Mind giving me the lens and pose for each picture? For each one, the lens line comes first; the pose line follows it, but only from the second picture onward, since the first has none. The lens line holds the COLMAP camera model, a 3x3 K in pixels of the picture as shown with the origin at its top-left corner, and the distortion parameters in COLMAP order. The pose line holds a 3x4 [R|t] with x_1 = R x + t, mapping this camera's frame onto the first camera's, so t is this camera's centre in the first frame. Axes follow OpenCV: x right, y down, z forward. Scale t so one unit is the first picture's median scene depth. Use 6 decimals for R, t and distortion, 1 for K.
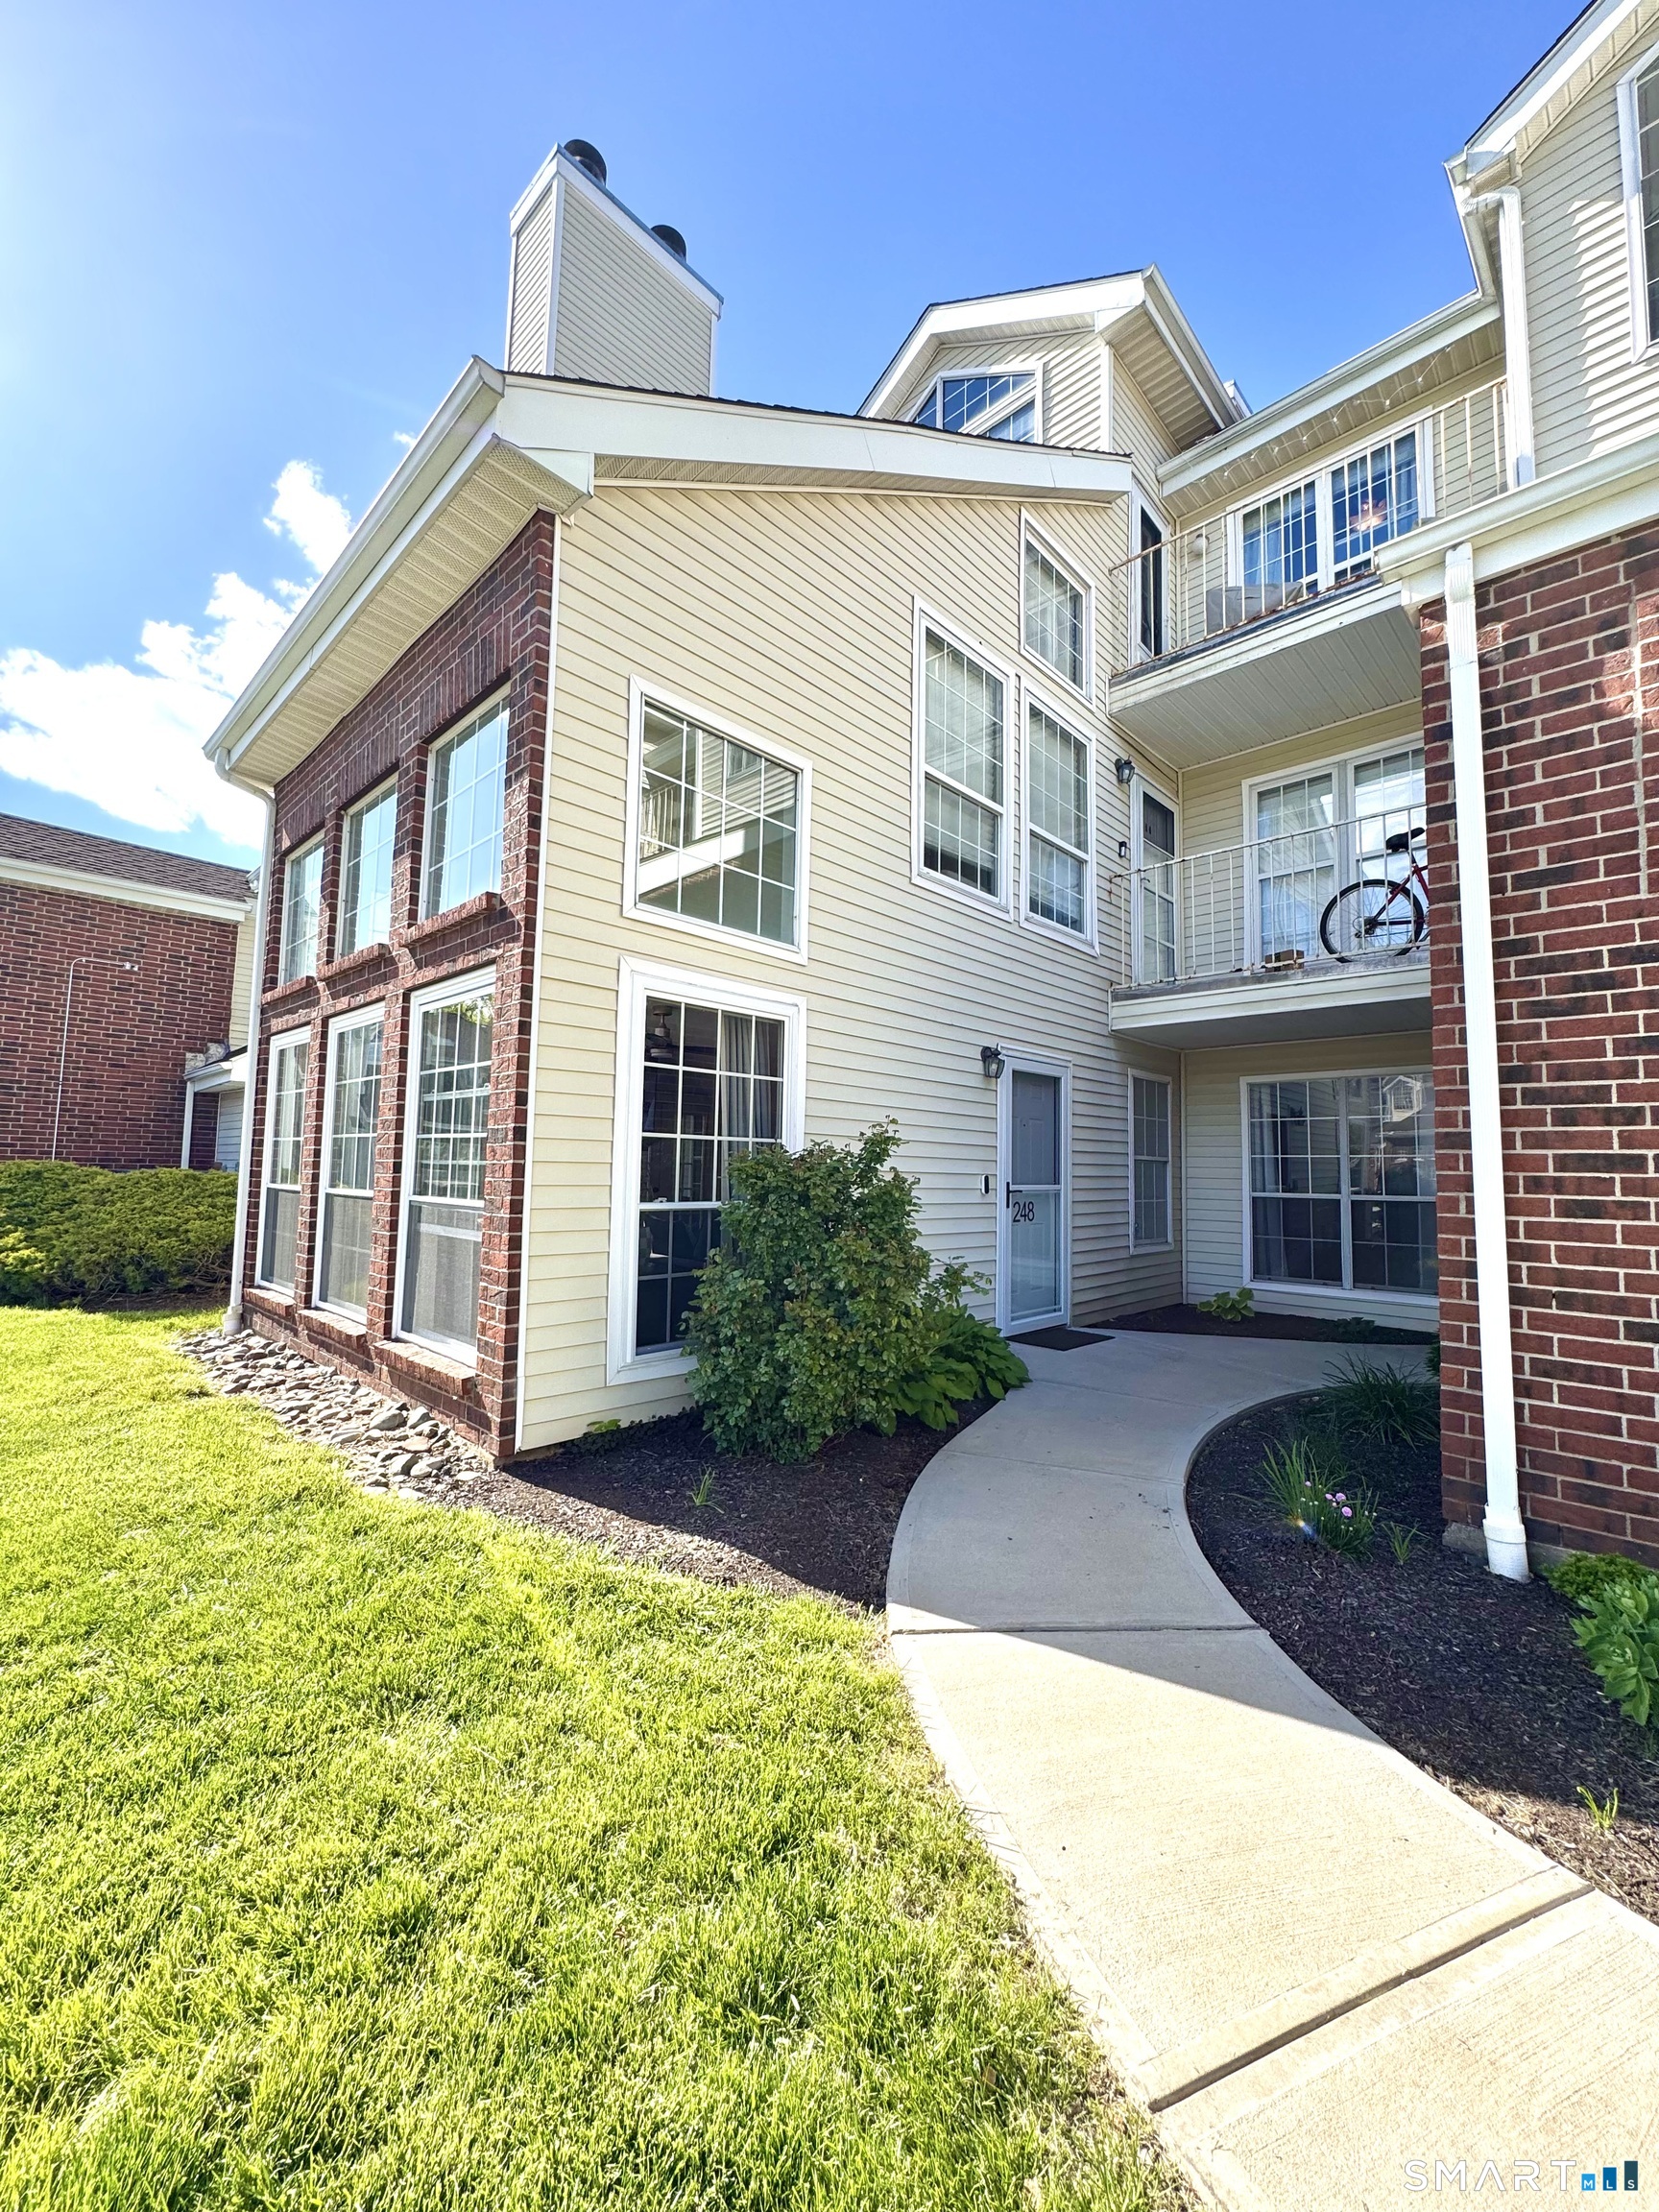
lens RADIAL K [[889.0, 0, 829.0], [0, 889.0, 1107.1], [0, 0, 1]] dist [-0.004304, 0.000725]
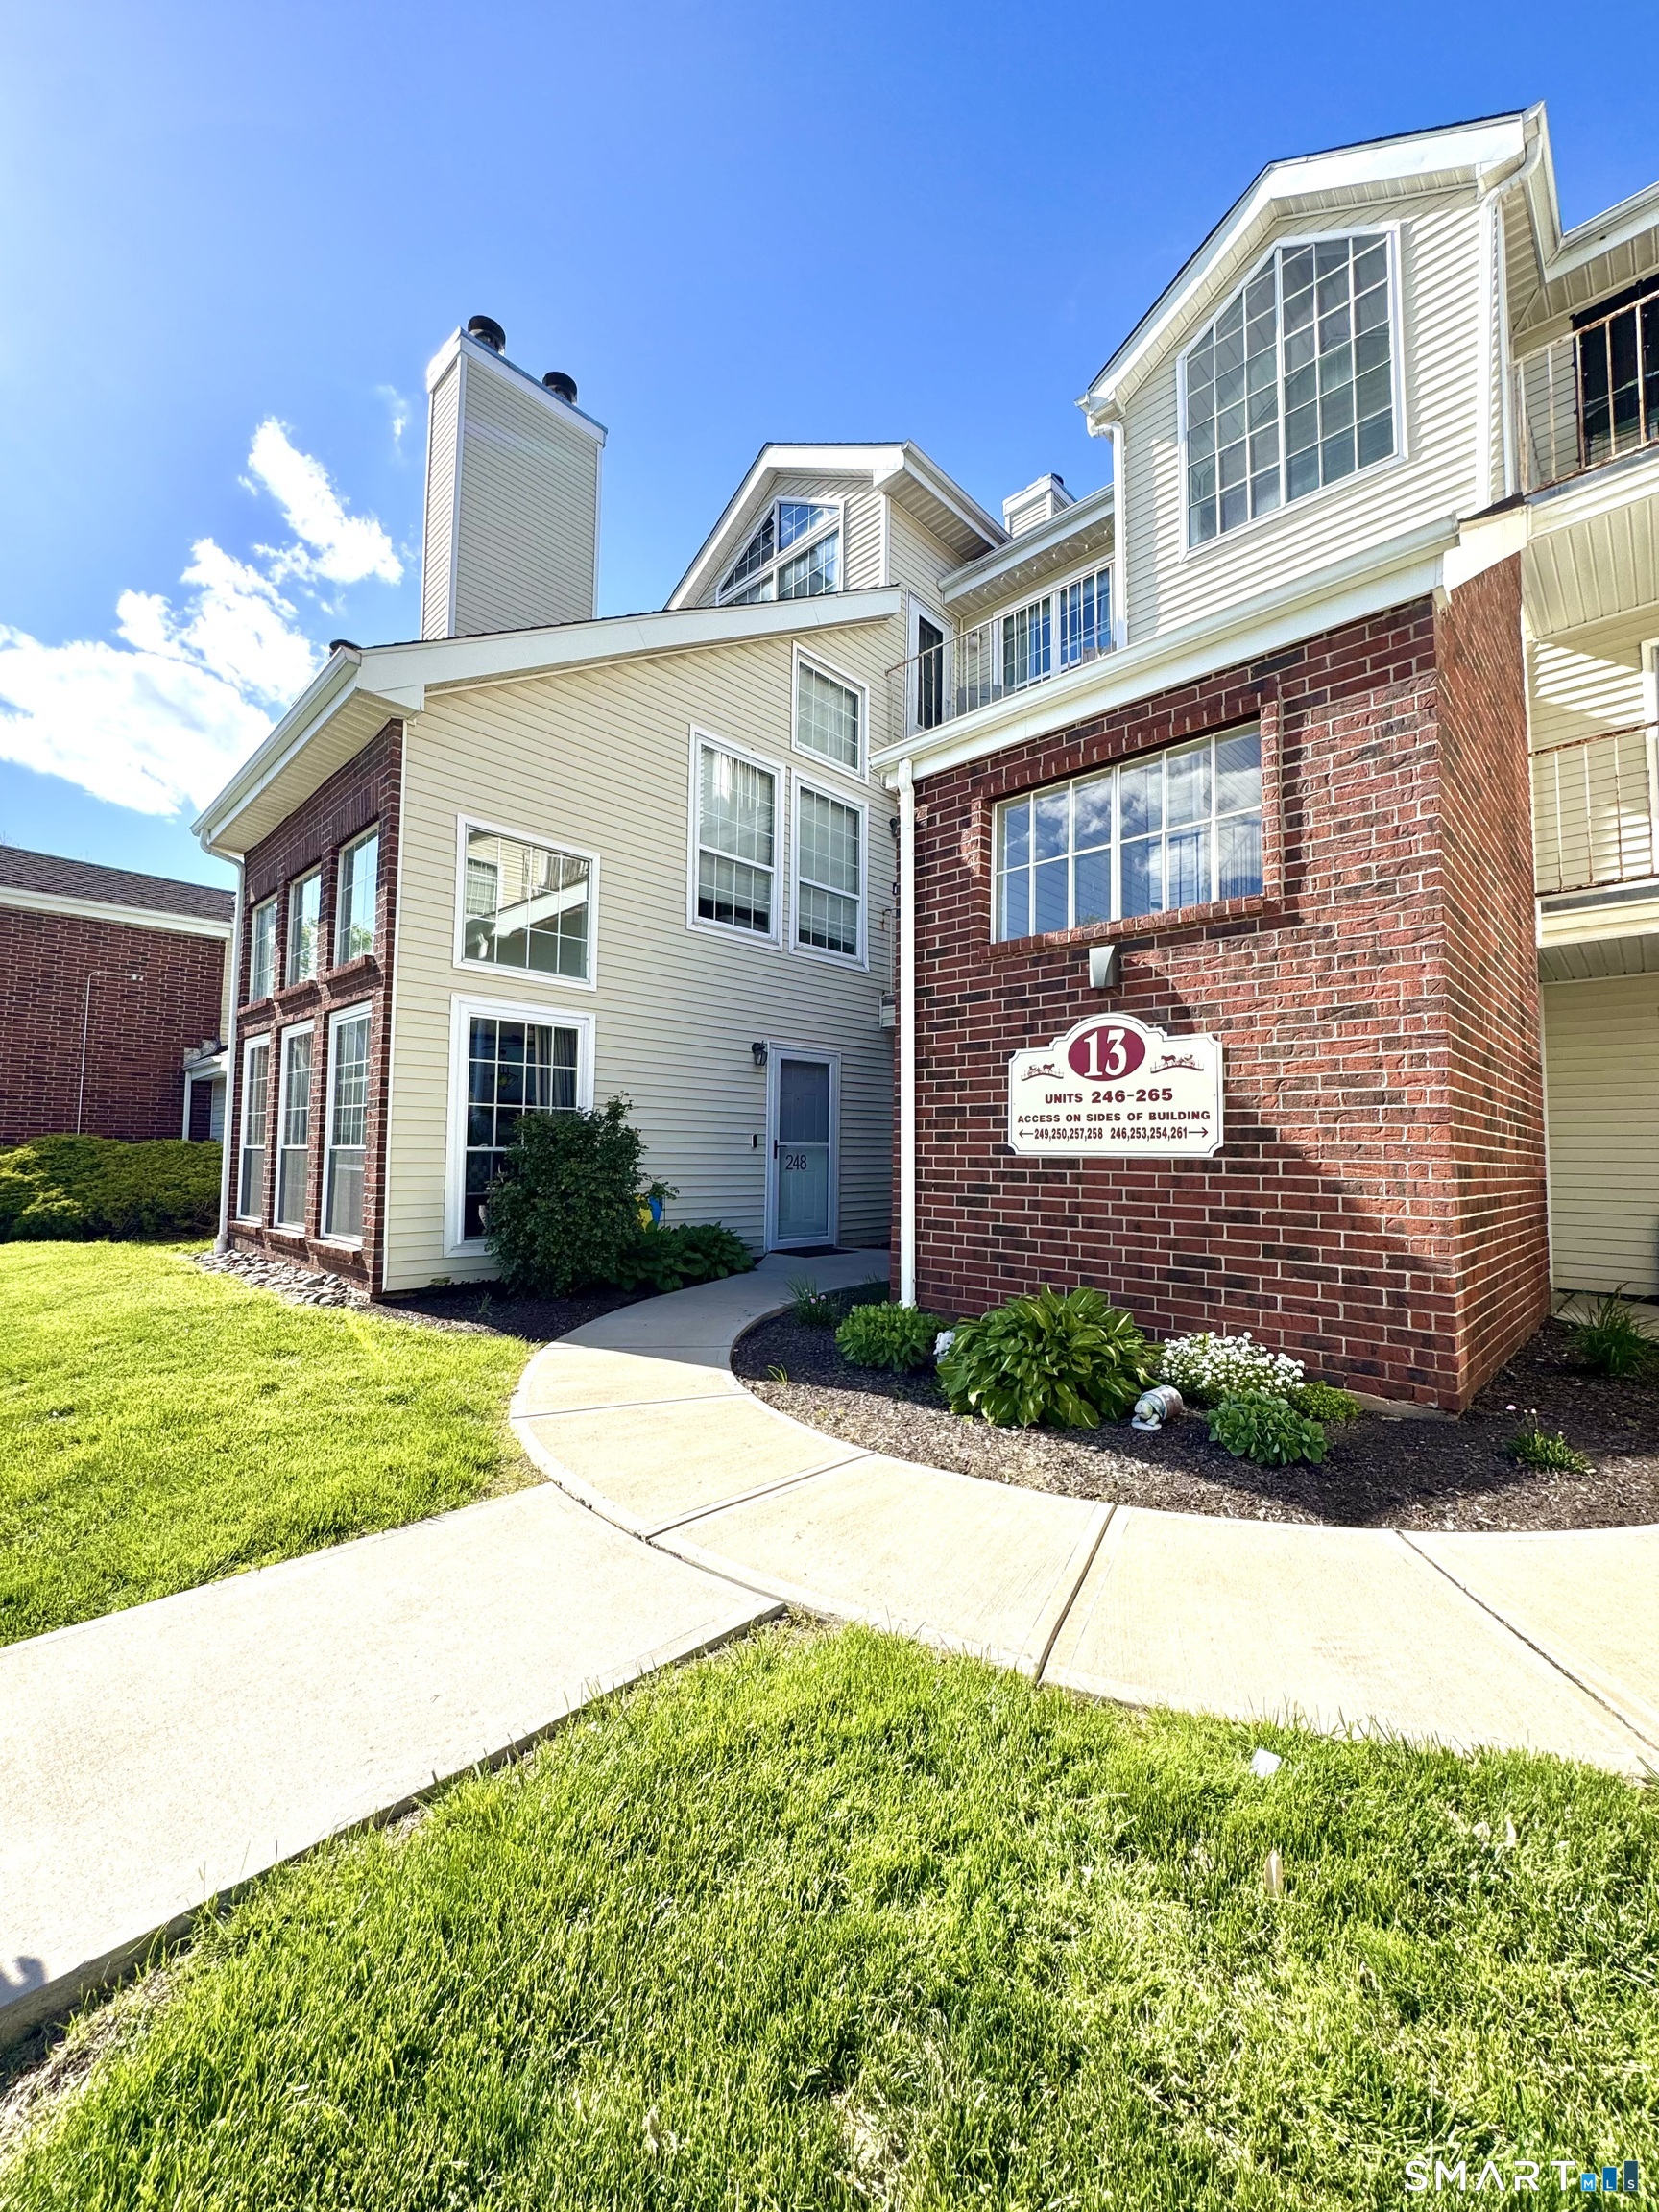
lens RADIAL K [[889.0, 0, 828.7], [0, 889.0, 1108.2], [0, 0, 1]] dist [-0.004304, 0.000725]
pose [[0.999963, -0.008572, -0.001147, 0.319577], [0.008593, 0.999770, 0.019662, 0.009129], [0.000978, -0.019672, 0.999806, -0.434194]]
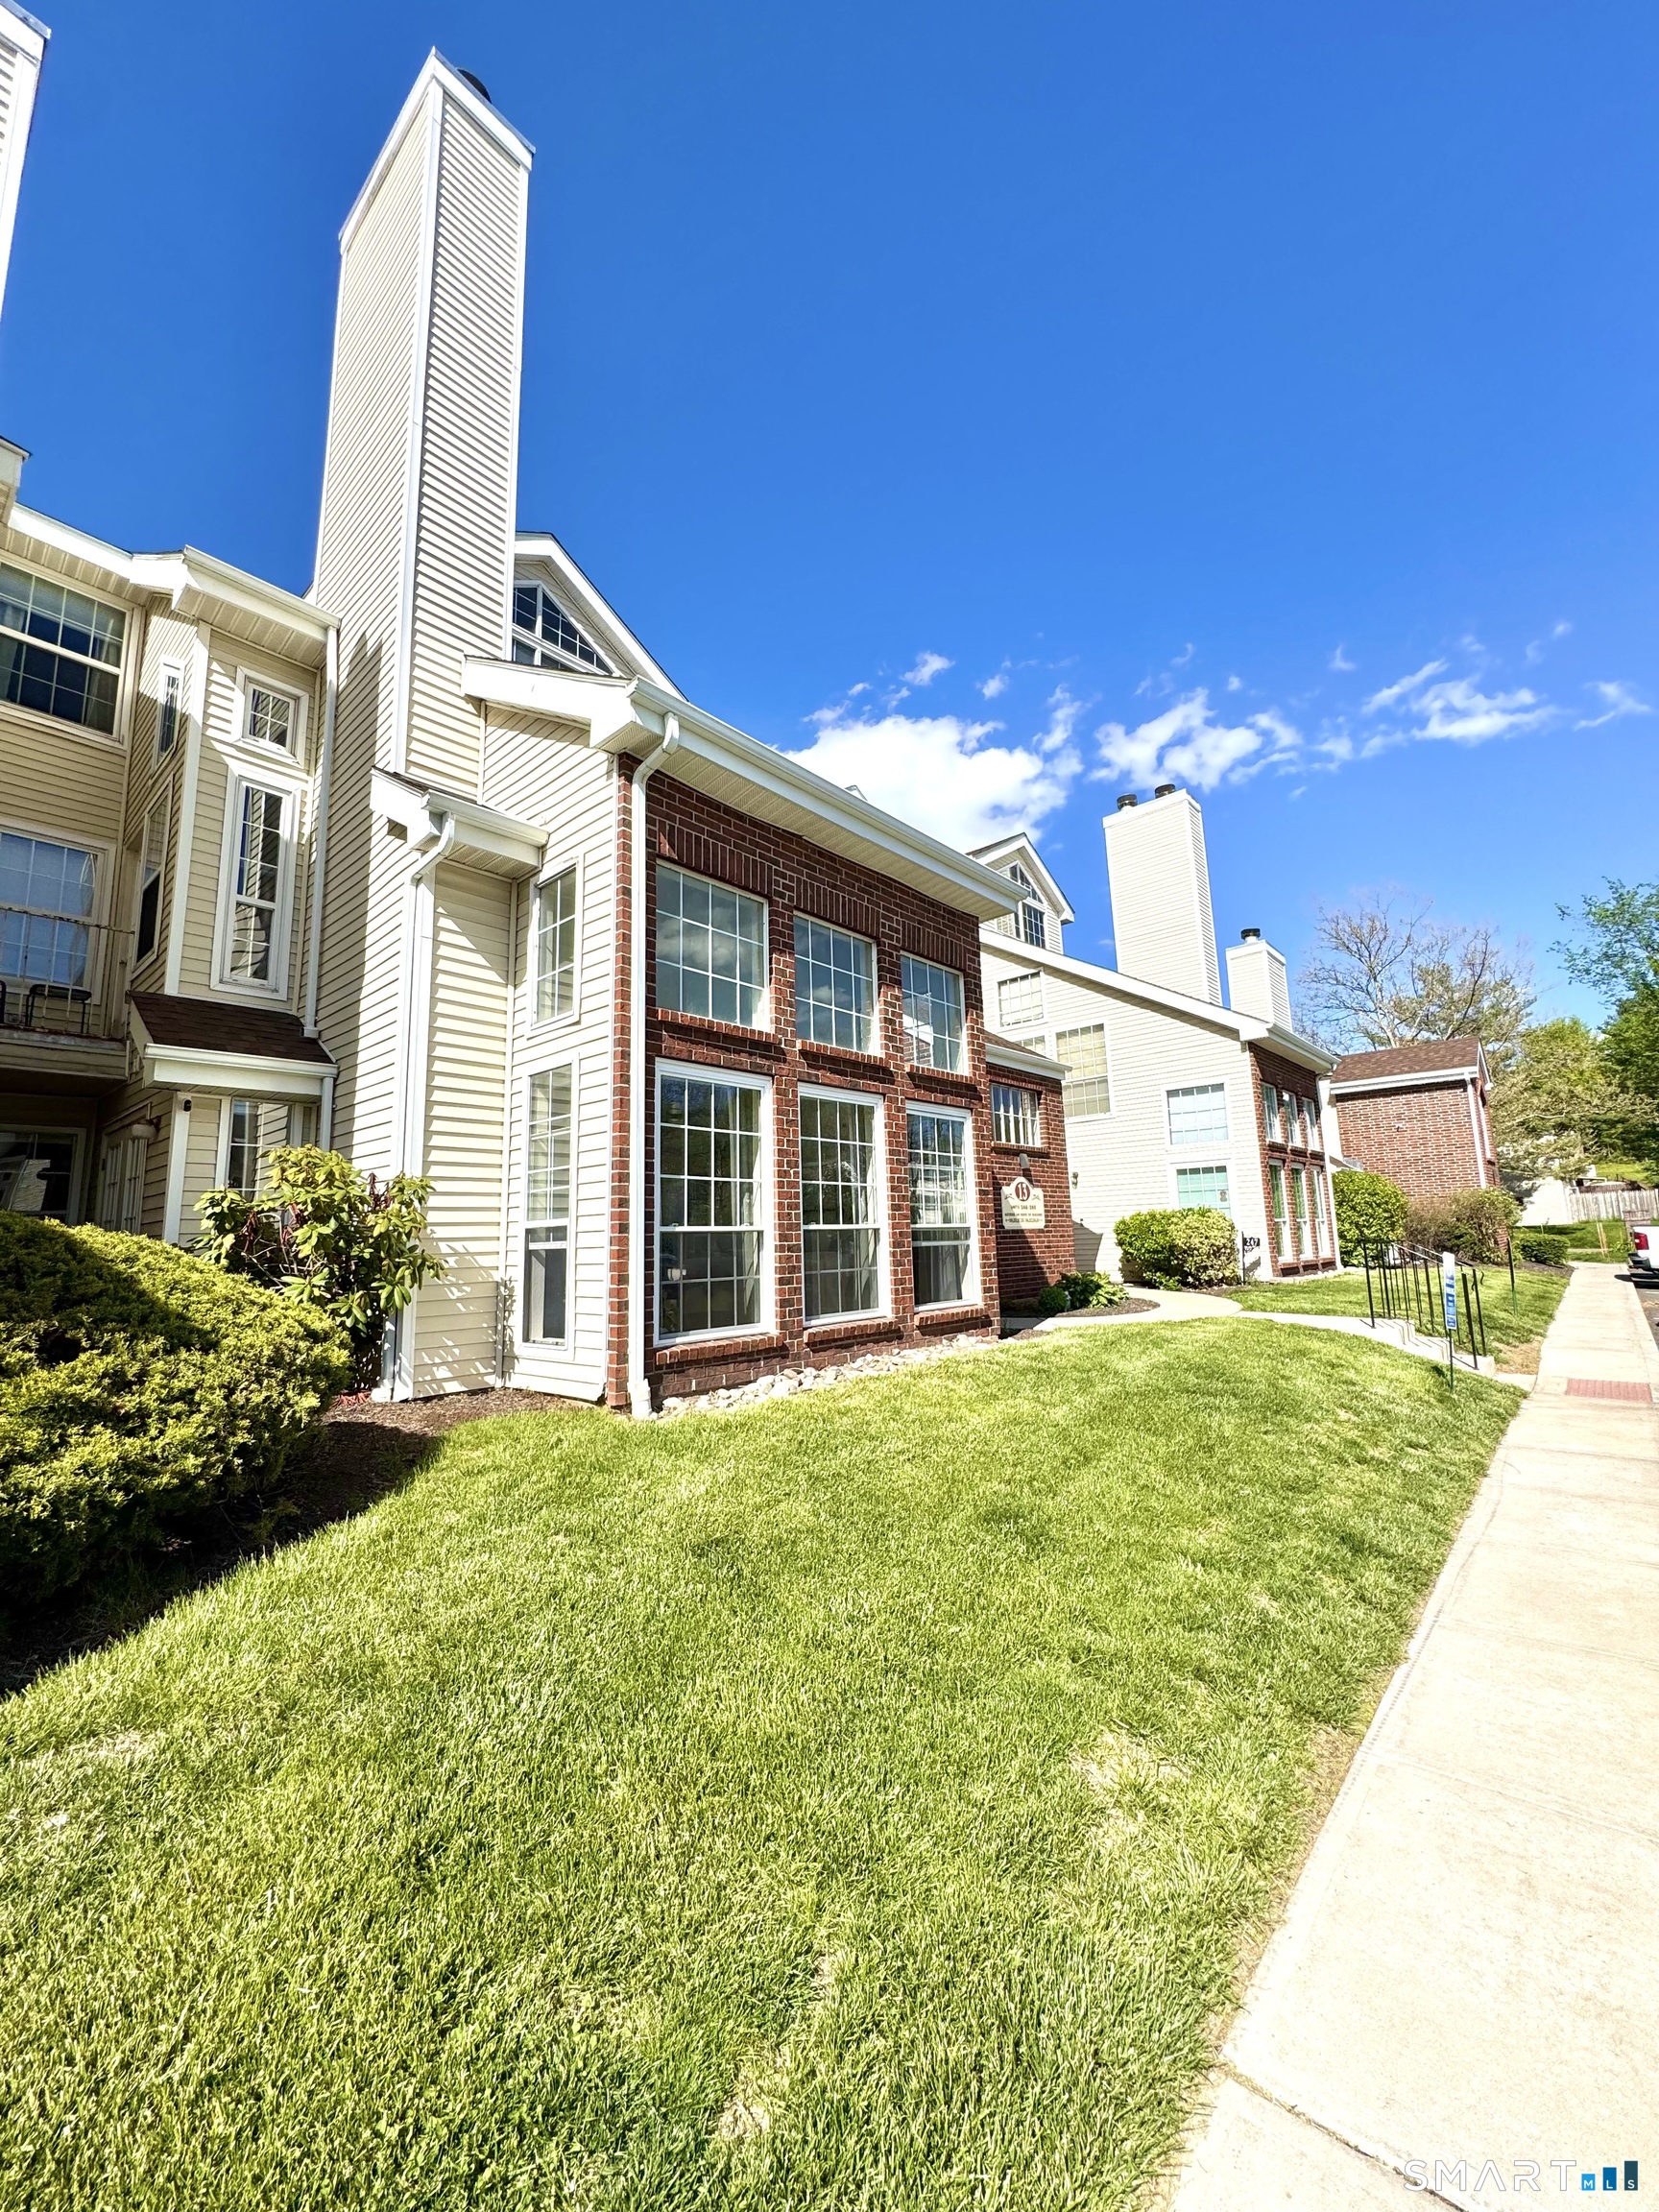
lens RADIAL K [[889.0, 0, 826.6], [0, 889.0, 1107.1], [0, 0, 1]] dist [-0.004304, 0.000725]
pose [[-0.044781, 0.138215, 0.989389, -1.400049], [-0.056629, 0.988439, -0.140645, 0.096872], [-0.997391, -0.062326, -0.036436, 0.787698]]
